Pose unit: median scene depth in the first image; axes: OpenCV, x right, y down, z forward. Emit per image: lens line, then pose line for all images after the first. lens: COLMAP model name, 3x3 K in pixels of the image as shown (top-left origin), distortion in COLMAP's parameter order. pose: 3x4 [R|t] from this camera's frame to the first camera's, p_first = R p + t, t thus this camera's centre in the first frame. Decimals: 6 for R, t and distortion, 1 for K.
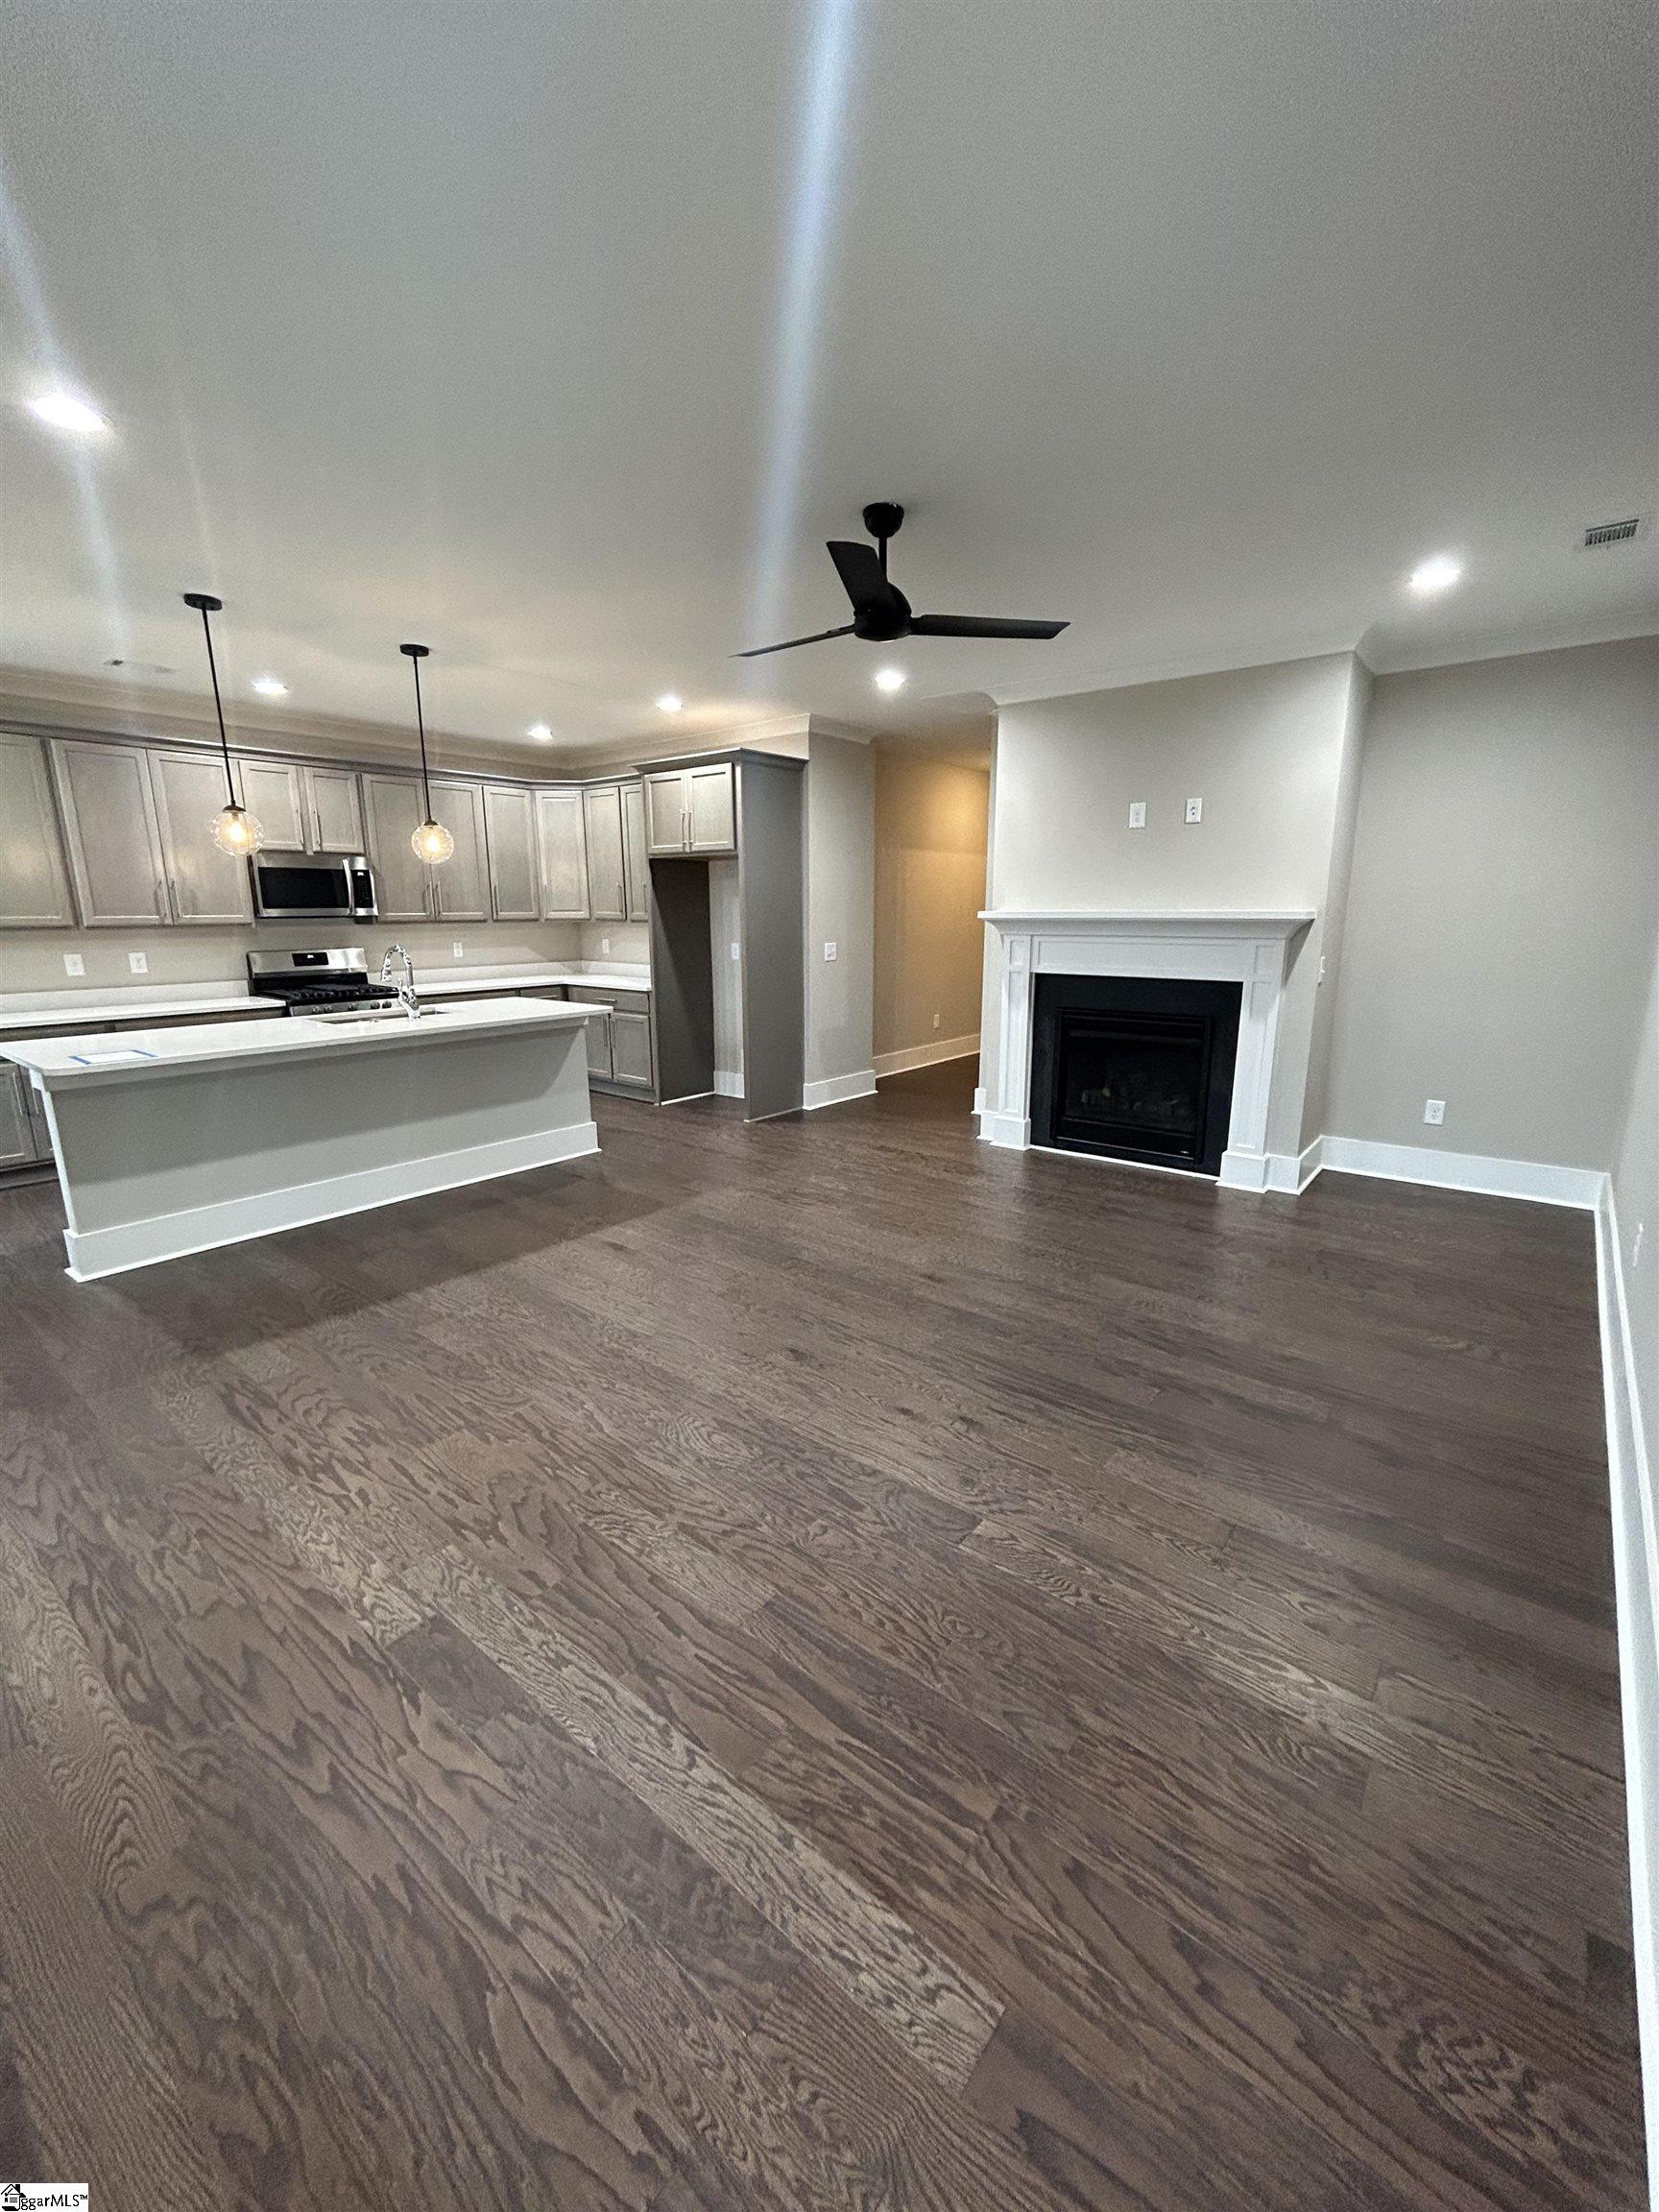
lens RADIAL K [[902.7, 0, 837.3], [0, 902.7, 1103.1], [0, 0, 1]] dist [-0.007687, 0.000418]
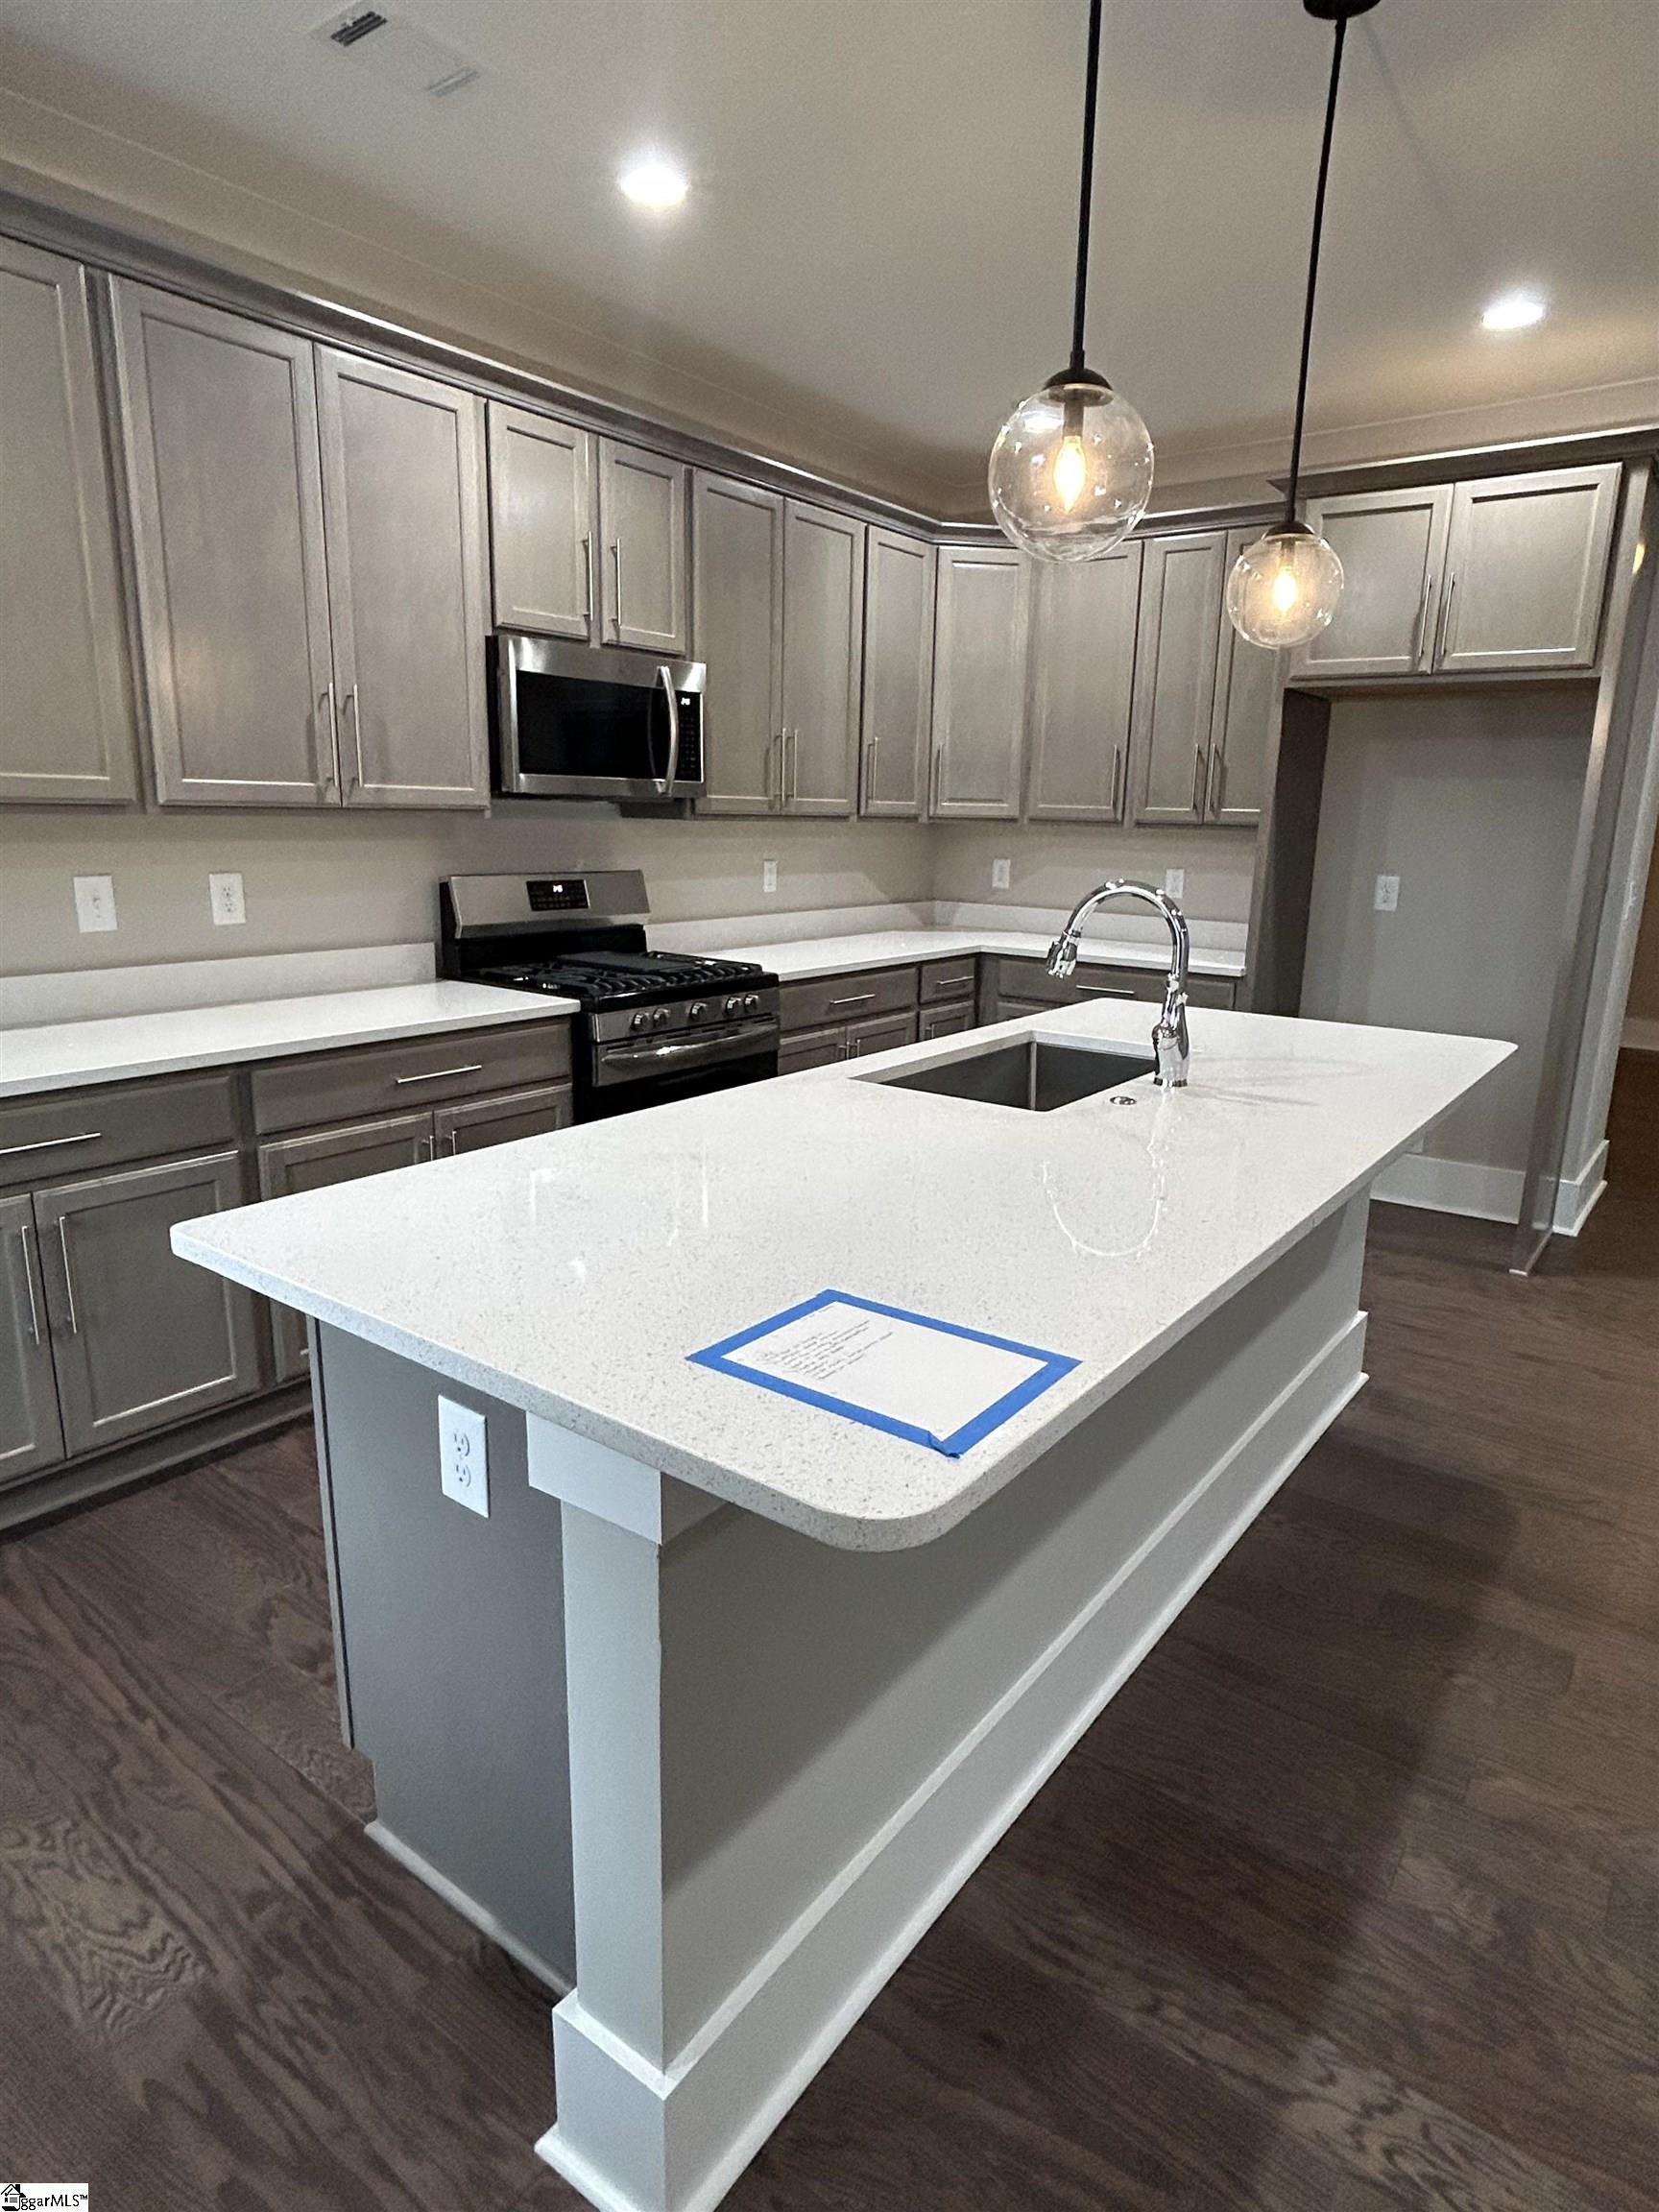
lens RADIAL K [[1250.3, 0, 838.8], [0, 1250.3, 1110.7], [0, 0, 1]] dist [-0.008494, 0.000458]
pose [[0.999234, 0.015765, 0.035822, -0.524619], [-0.016521, 0.999645, 0.020891, -0.078188], [-0.035480, -0.021467, 0.999140, 0.431642]]
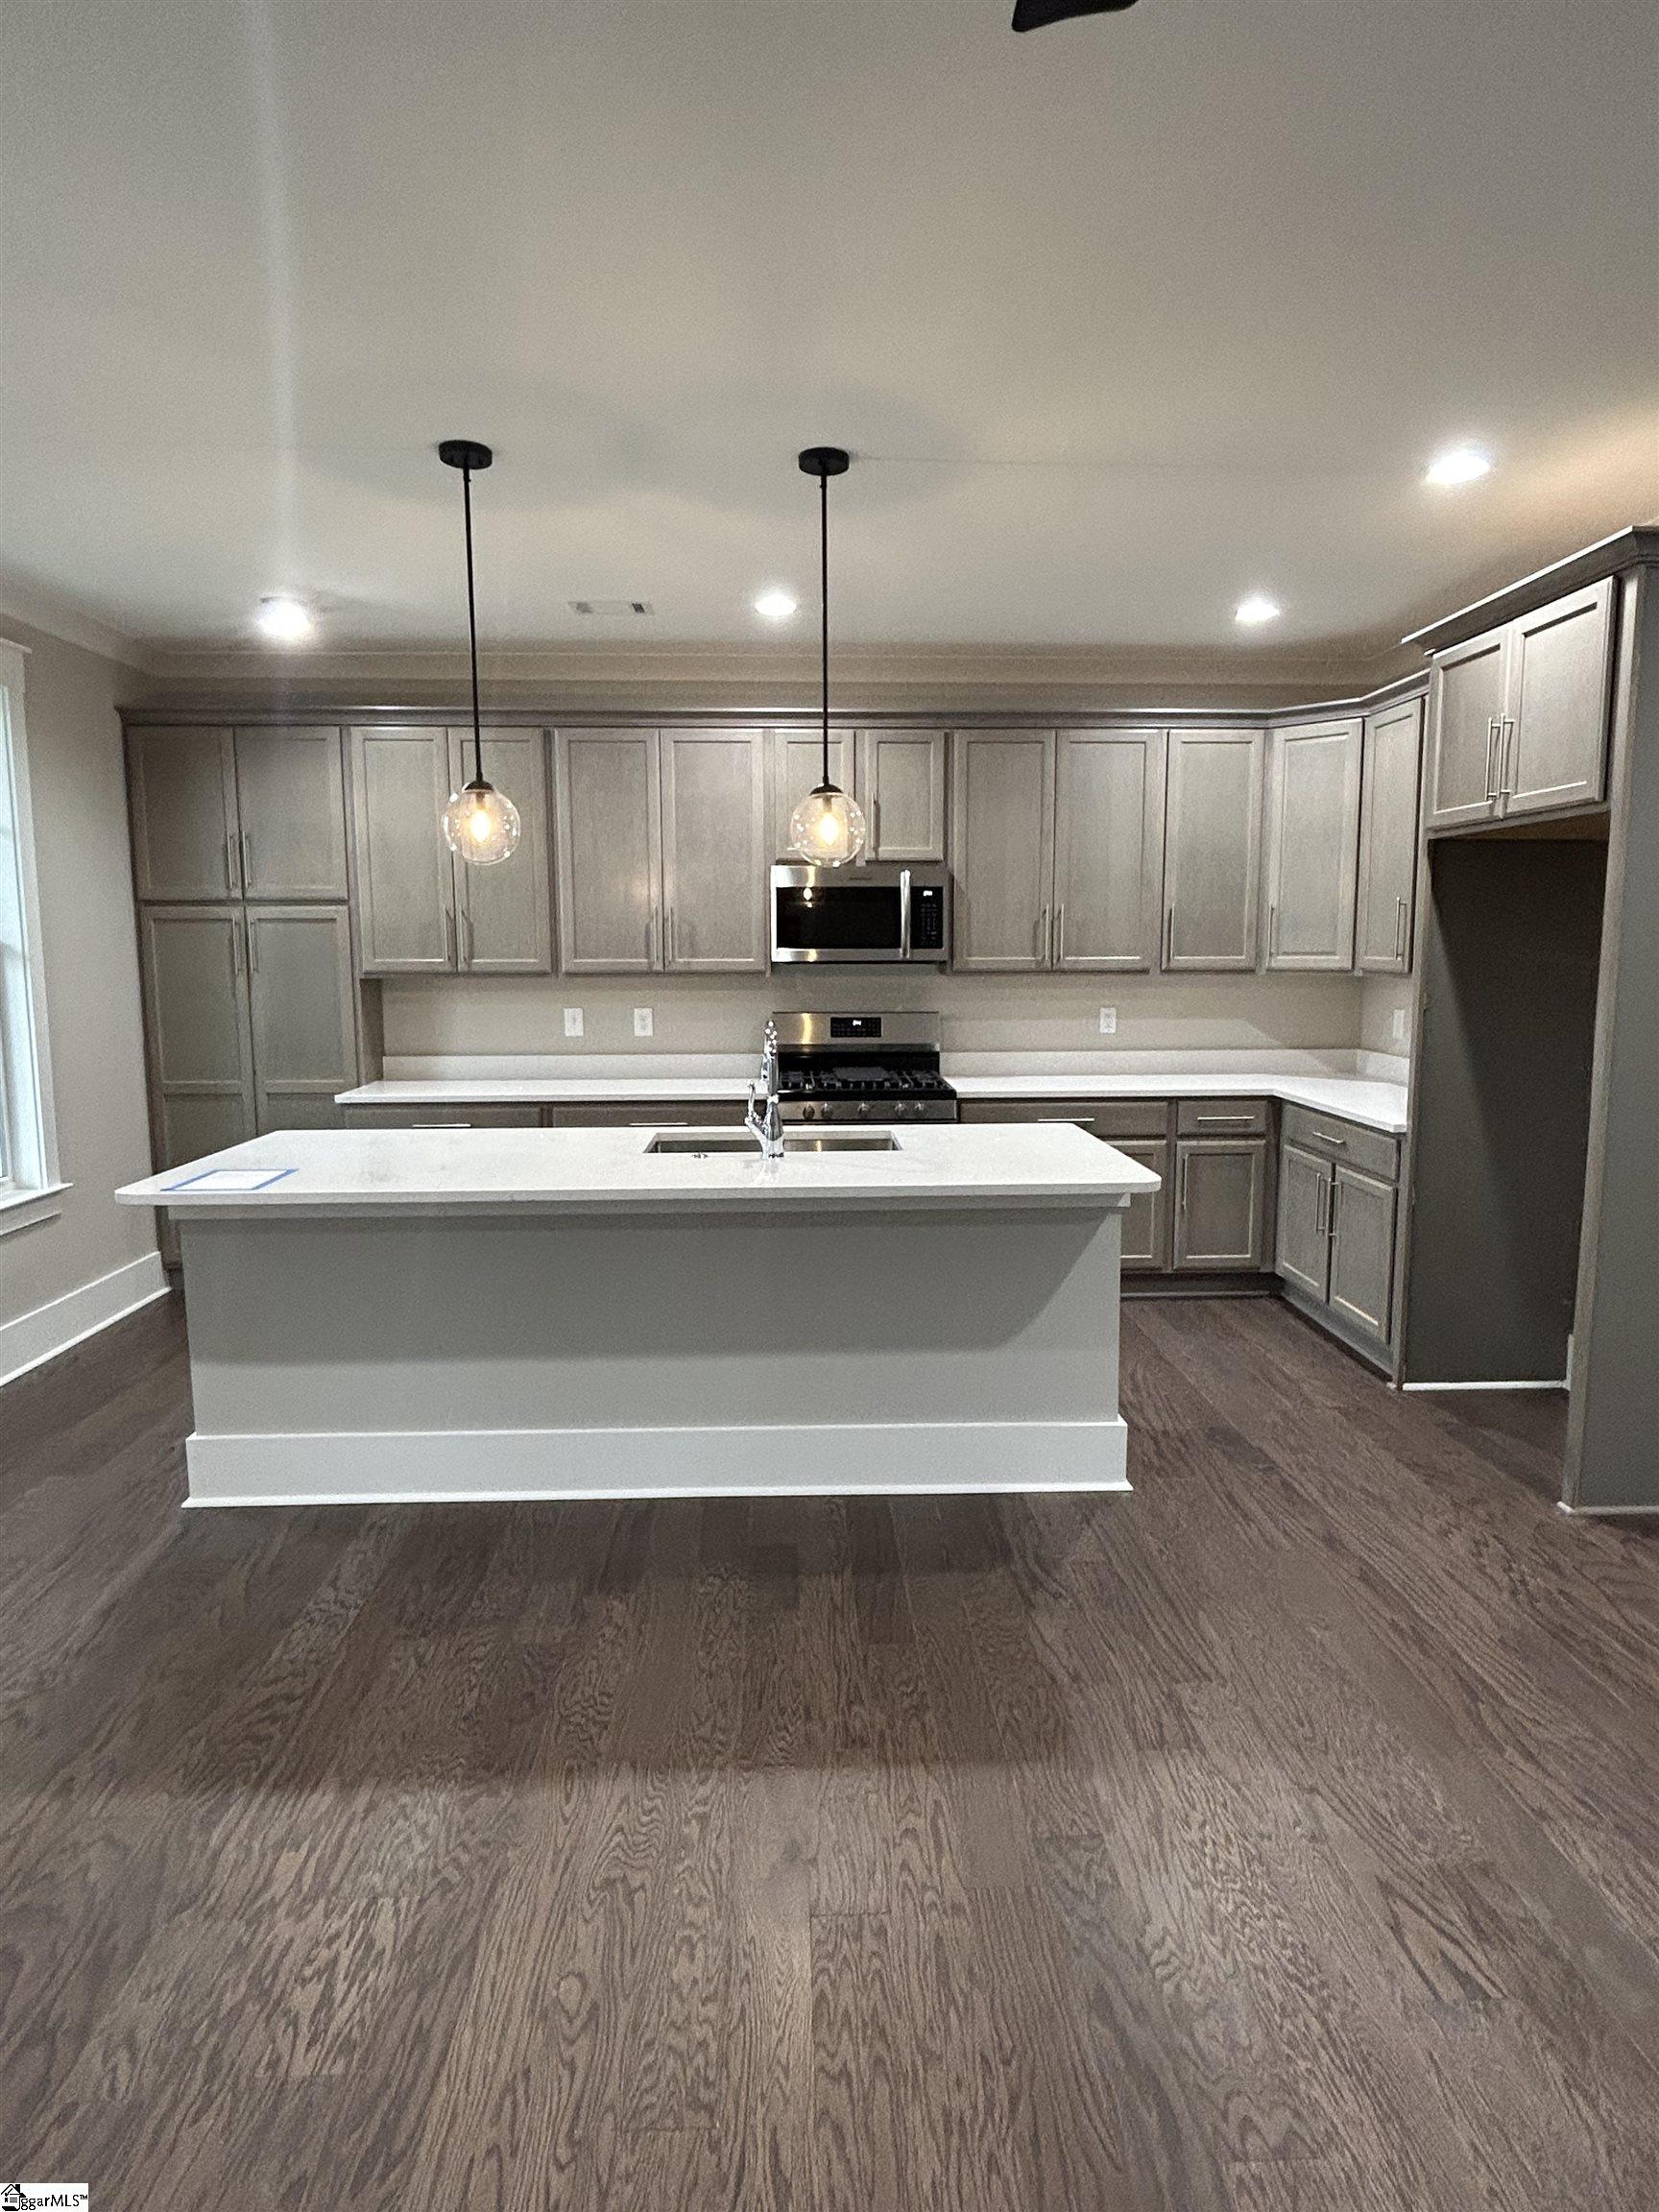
lens RADIAL K [[1250.3, 0, 831.7], [0, 1250.3, 1102.9], [0, 0, 1]] dist [-0.008494, 0.000458]
pose [[0.650462, 0.096037, -0.753442, 0.087141], [-0.159552, 0.987118, -0.011922, -0.104284], [0.742591, 0.127968, 0.657406, 0.458415]]
